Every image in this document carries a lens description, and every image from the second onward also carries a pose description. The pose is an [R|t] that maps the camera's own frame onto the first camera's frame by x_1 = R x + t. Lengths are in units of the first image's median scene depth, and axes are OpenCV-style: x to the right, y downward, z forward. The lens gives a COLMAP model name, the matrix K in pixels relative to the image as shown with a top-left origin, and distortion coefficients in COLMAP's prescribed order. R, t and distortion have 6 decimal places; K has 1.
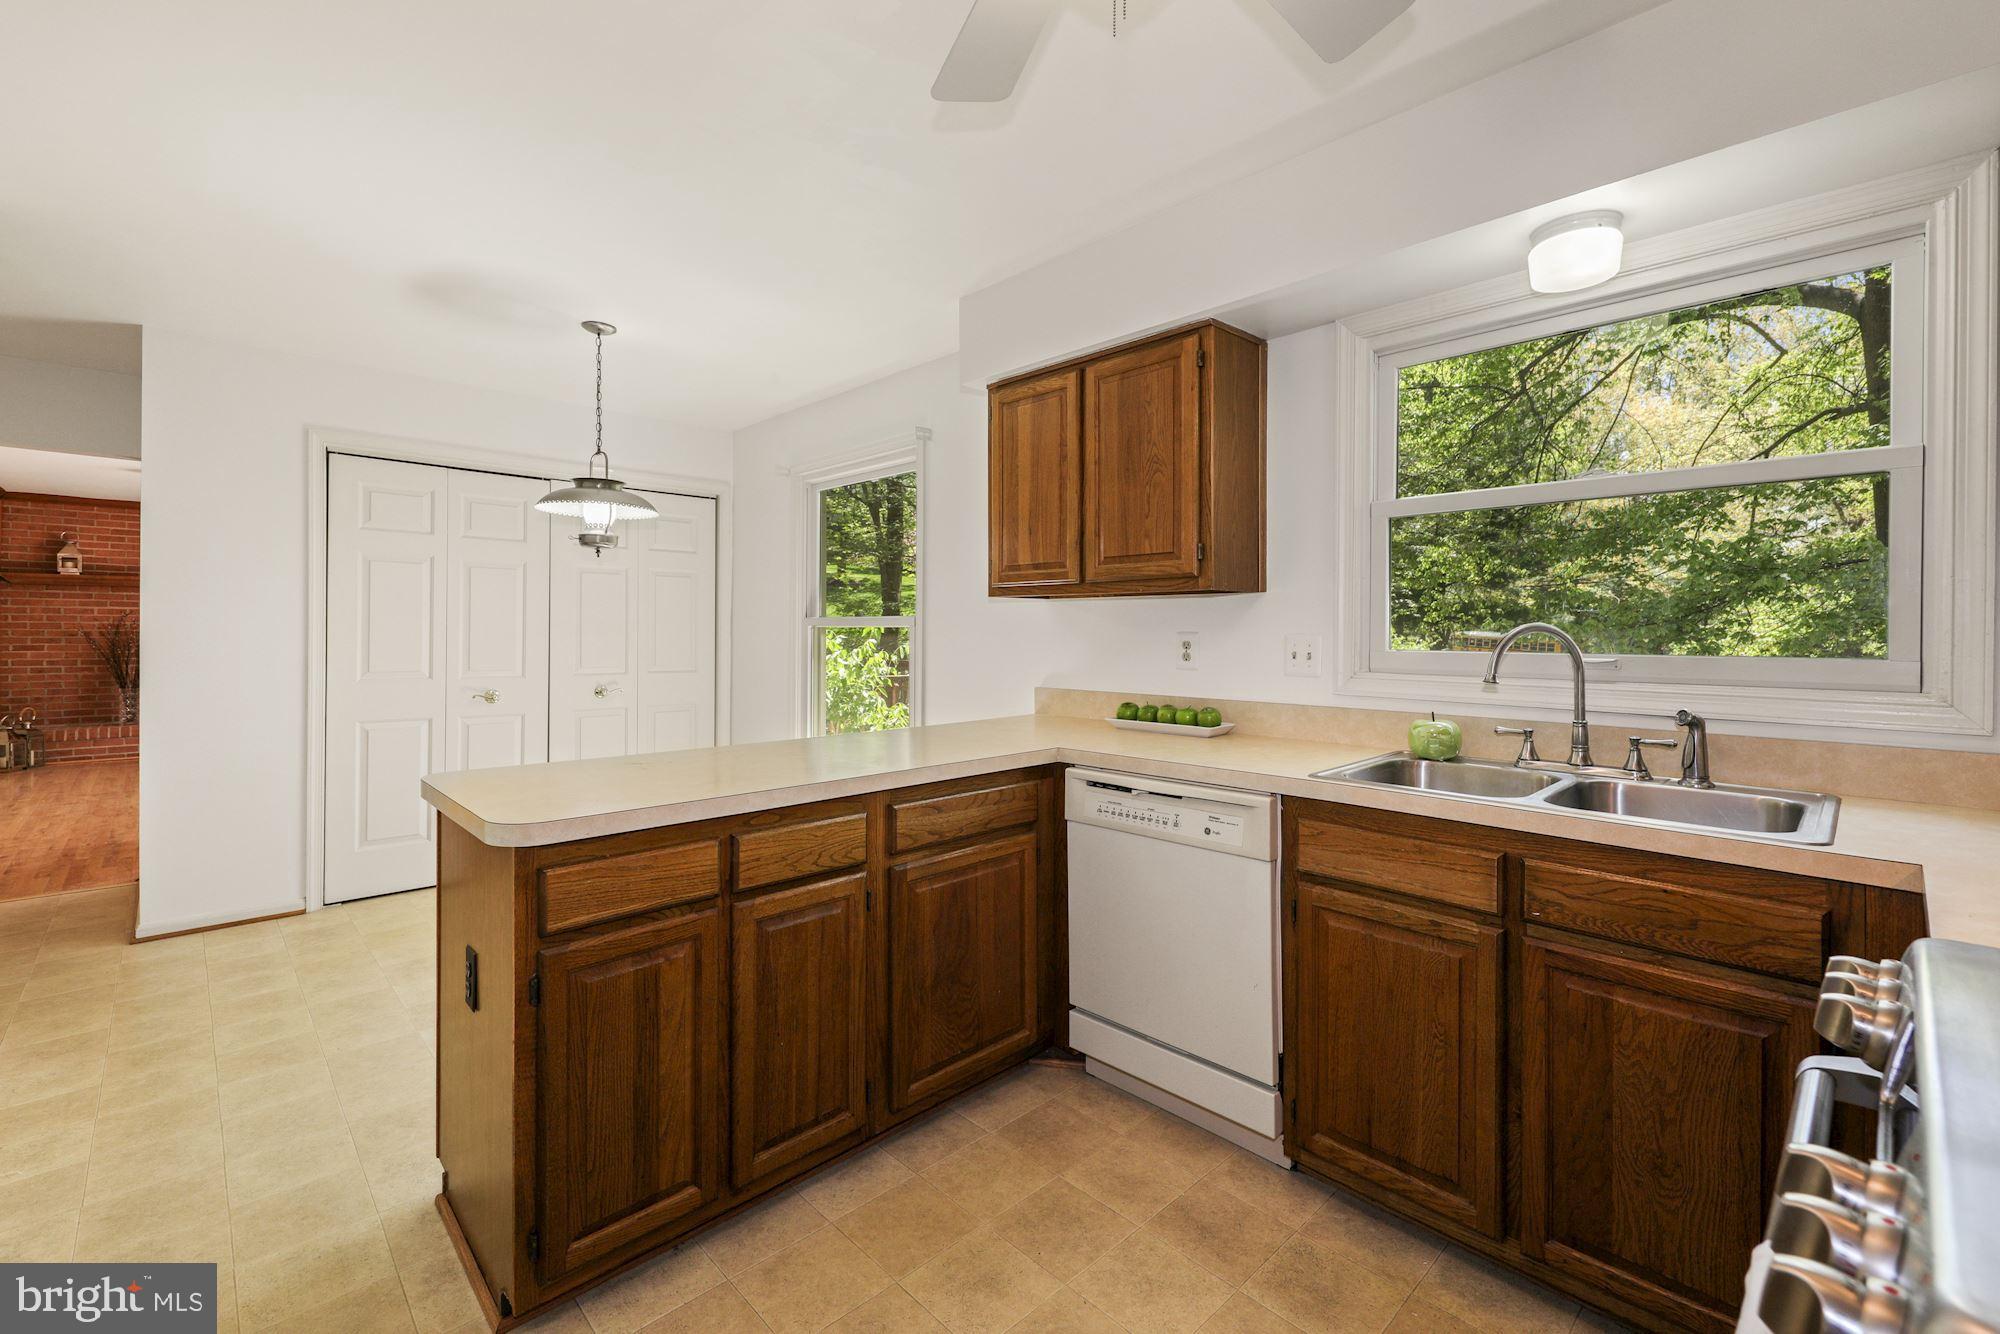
lens RADIAL K [[849.0, 0, 994.0], [0, 849.0, 635.5], [0, 0, 1]] dist [-0.001067, -0.000208]
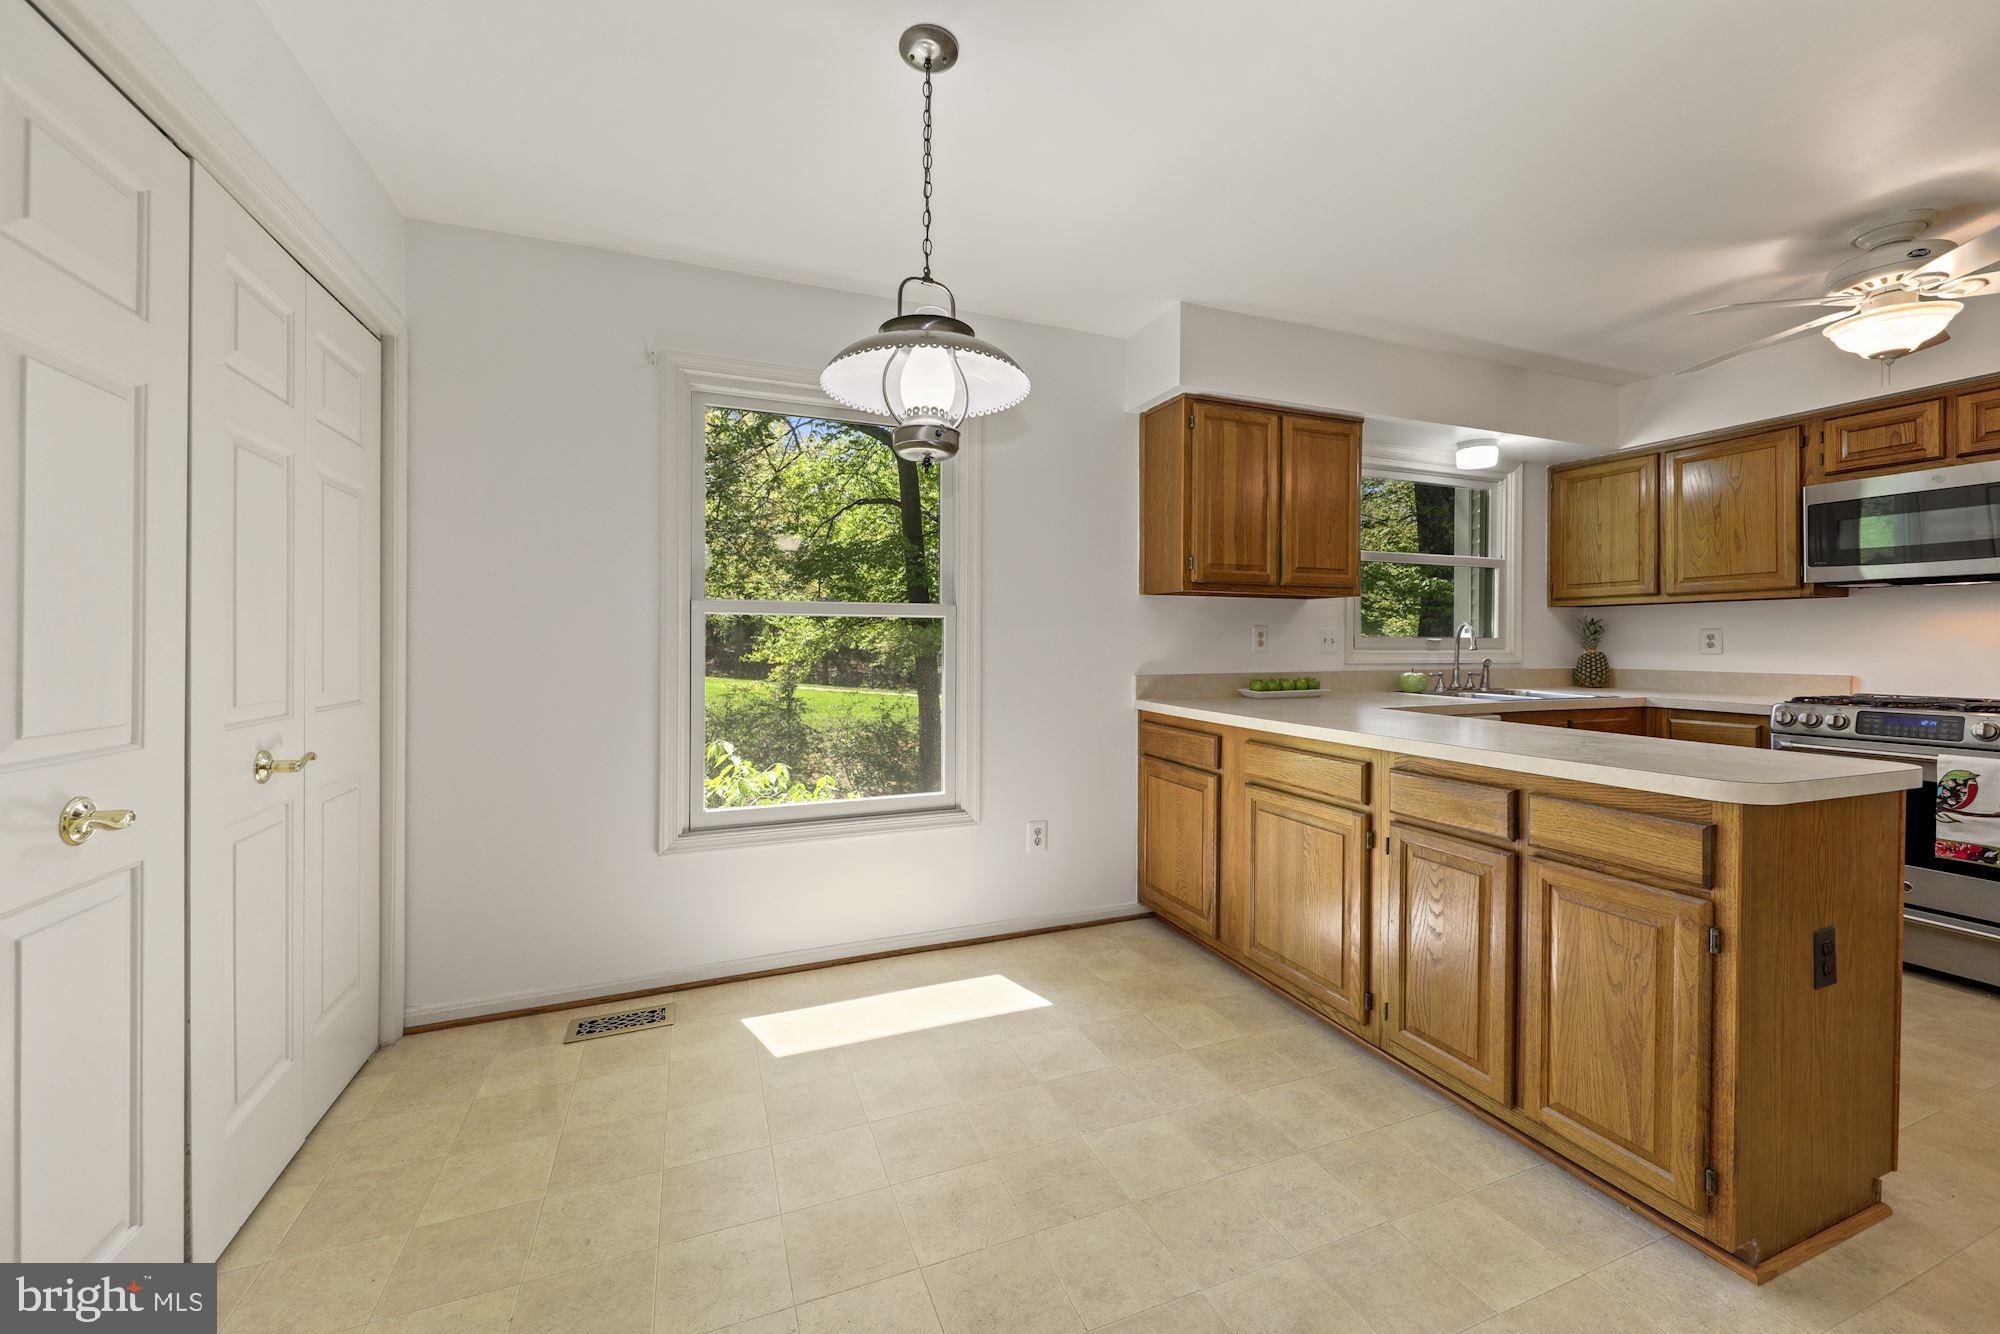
lens RADIAL K [[772.5, 0, 994.5], [0, 772.5, 639.8], [0, 0, 1]] dist [-0.000209, -0.000195]
pose [[0.381073, -0.002090, 0.924543, -1.106593], [0.001953, 0.999997, 0.001455, 0.017121], [-0.924543, 0.001251, 0.381076, 0.942009]]
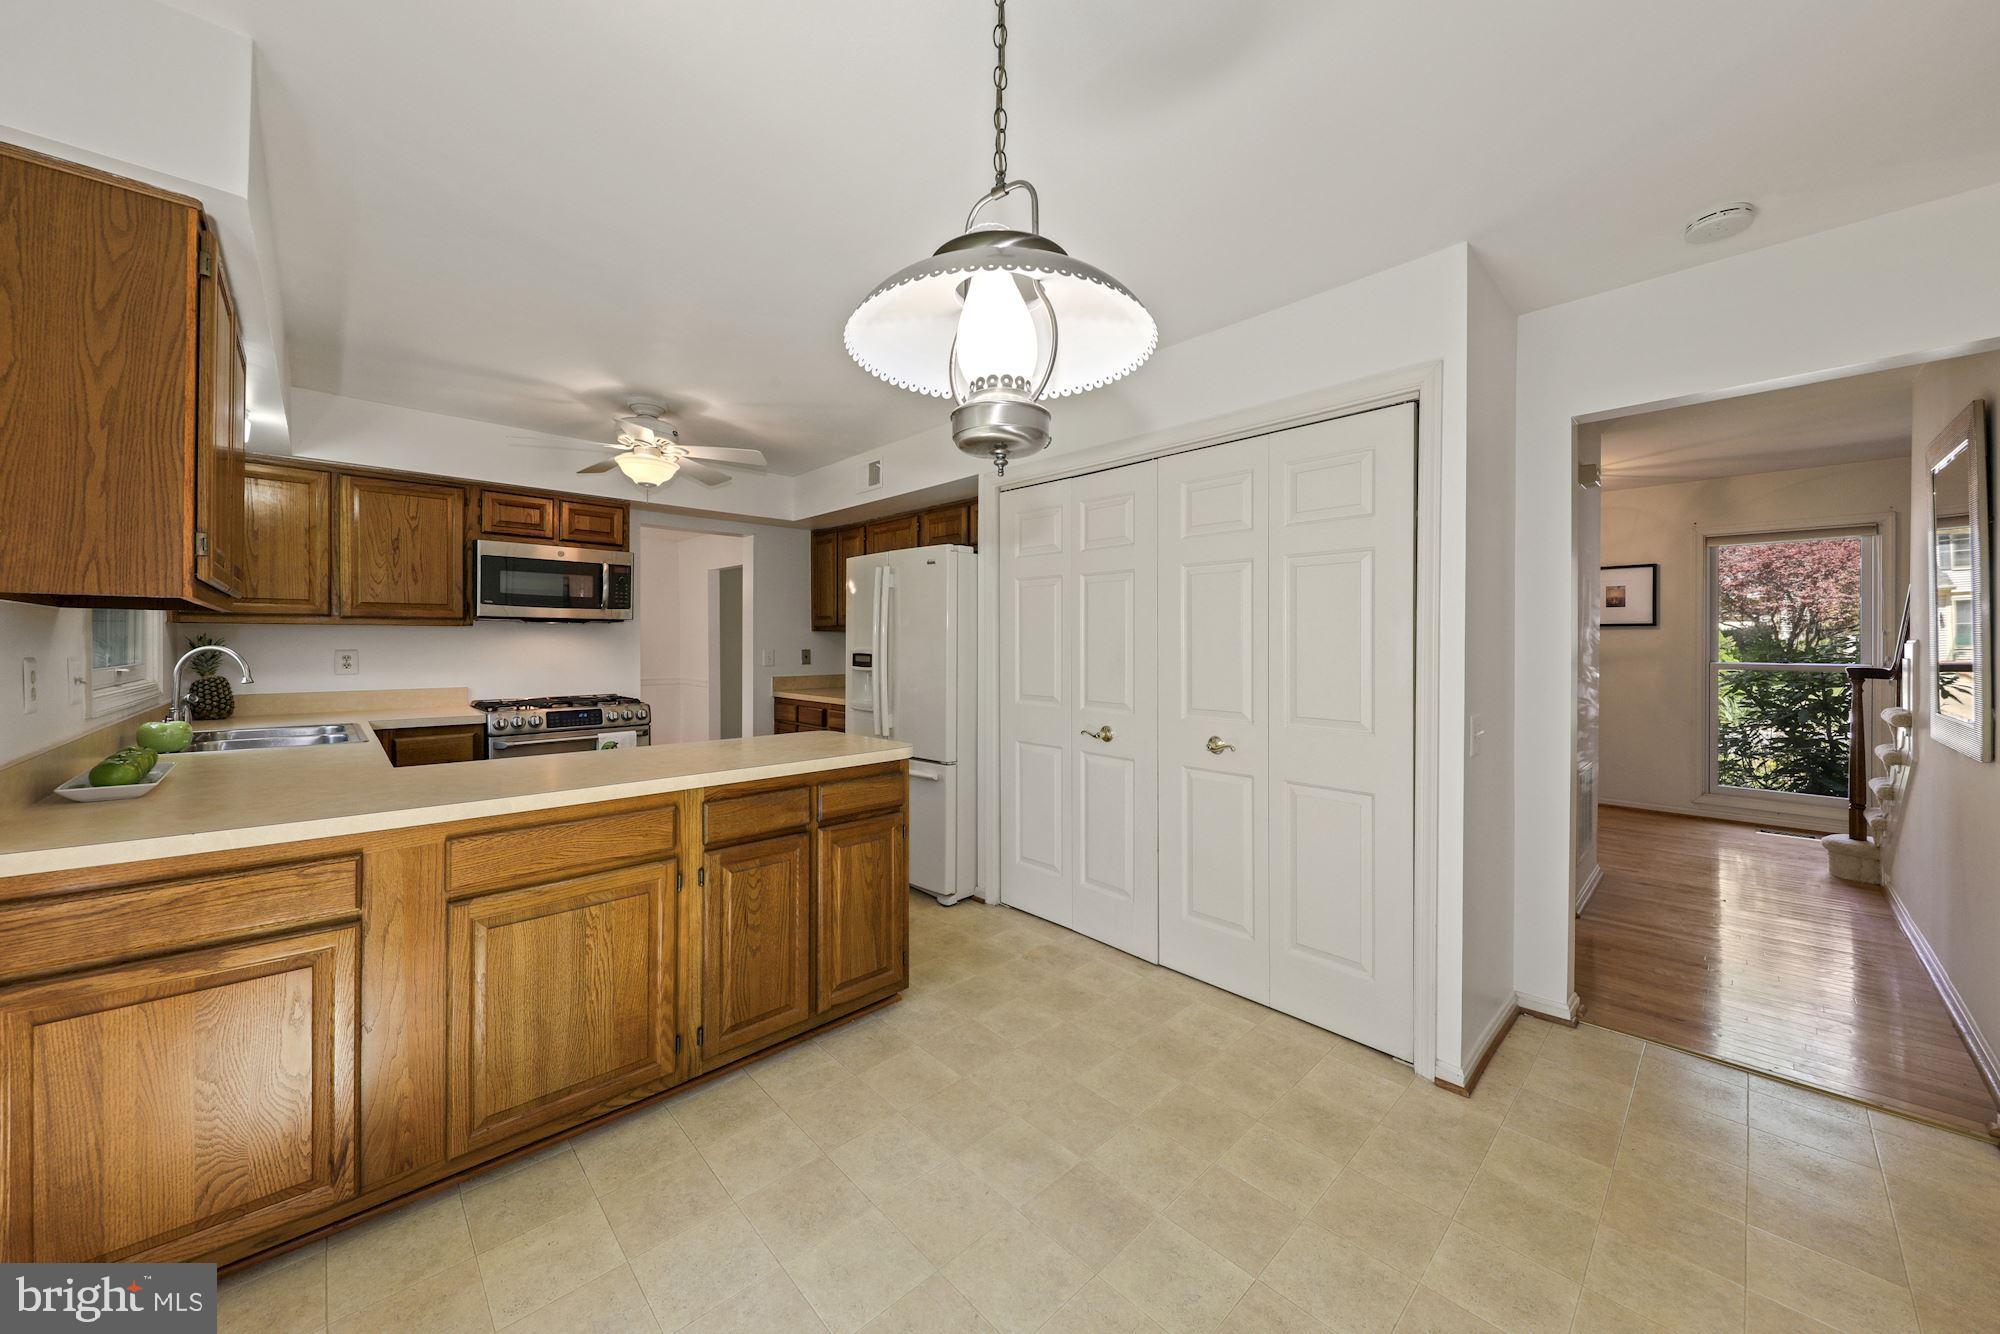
lens RADIAL K [[712.3, 0, 995.9], [0, 712.3, 643.2], [0, 0, 1]] dist [0.009576, -0.000036]
pose [[-0.999900, -0.007049, 0.012248, -0.572596], [-0.007004, 0.999969, 0.003681, -0.024025], [-0.012273, 0.003595, -0.999918, 1.600240]]
